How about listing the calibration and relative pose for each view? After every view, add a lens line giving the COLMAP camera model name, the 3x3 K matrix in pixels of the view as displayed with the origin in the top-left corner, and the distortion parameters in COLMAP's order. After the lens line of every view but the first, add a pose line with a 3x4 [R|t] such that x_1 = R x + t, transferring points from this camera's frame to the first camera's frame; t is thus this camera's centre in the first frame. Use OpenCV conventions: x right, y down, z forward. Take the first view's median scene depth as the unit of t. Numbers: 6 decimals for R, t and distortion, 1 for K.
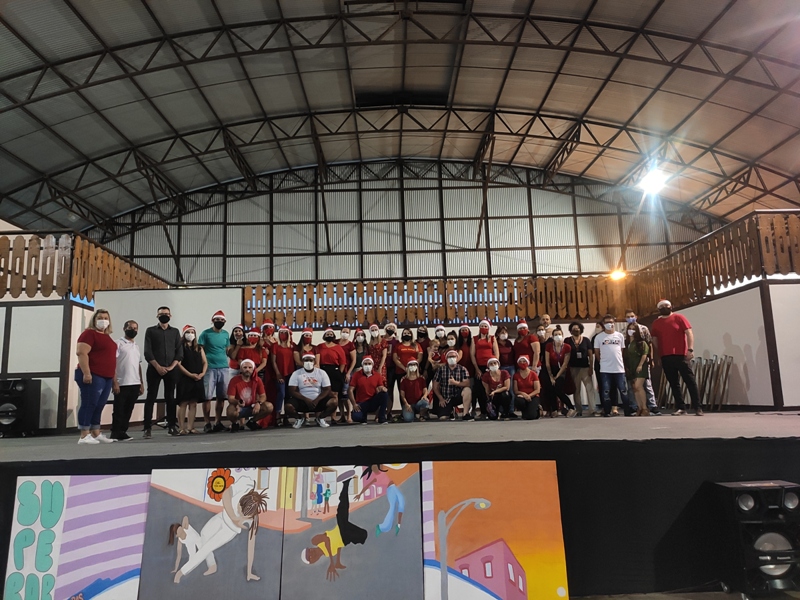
lens RADIAL K [[606.7, 0, 400.0], [0, 606.7, 300.0], [0, 0, 1]] dist [0.094987, -0.126605]
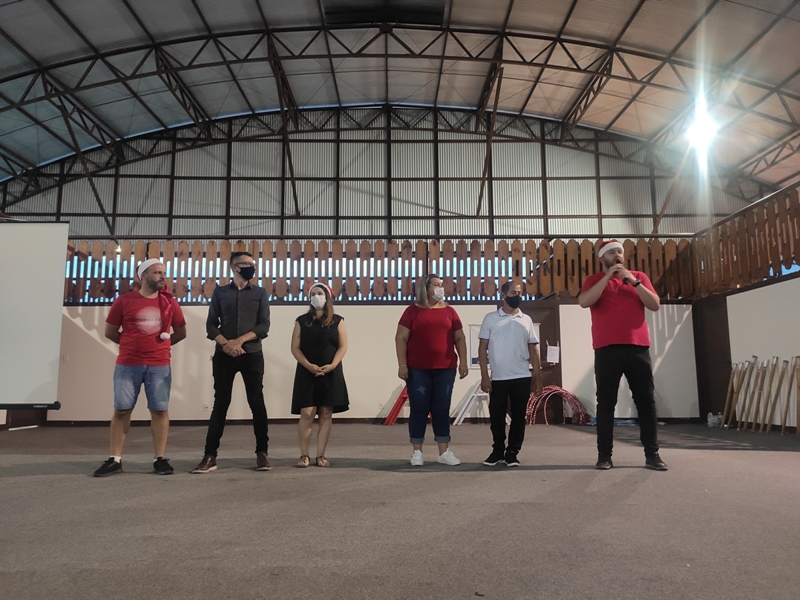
lens RADIAL K [[608.7, 0, 400.0], [0, 608.7, 300.0], [0, 0, 1]] dist [0.096135, -0.135849]
pose [[0.999644, 0.025516, -0.007844, 0.031072], [-0.025352, 0.999472, 0.020317, 0.015621], [0.008359, -0.020111, 0.999763, 0.170352]]
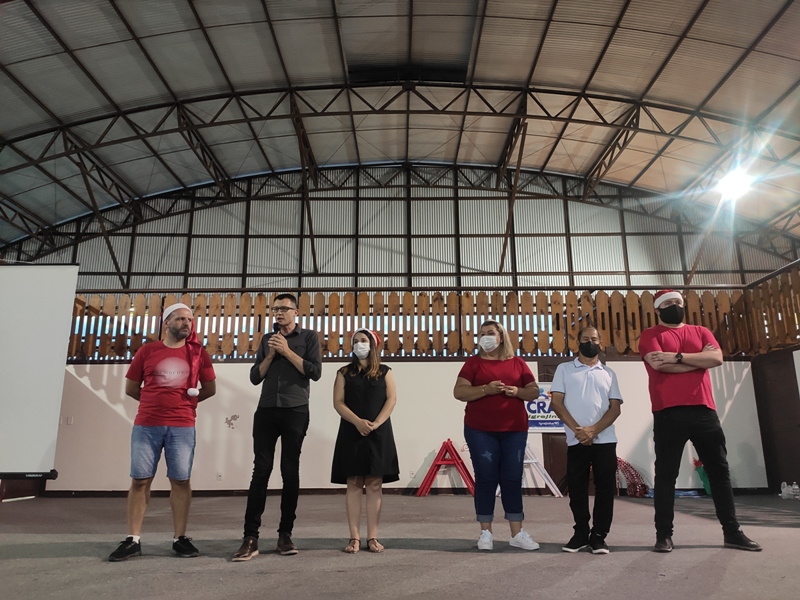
lens RADIAL K [[606.7, 0, 400.0], [0, 606.7, 300.0], [0, 0, 1]] dist [0.094987, -0.126605]
pose [[0.999457, 0.021382, -0.025063, 0.015490], [-0.023412, 0.996212, -0.083741, 0.021913], [0.023177, 0.084283, 0.996172, 0.203345]]
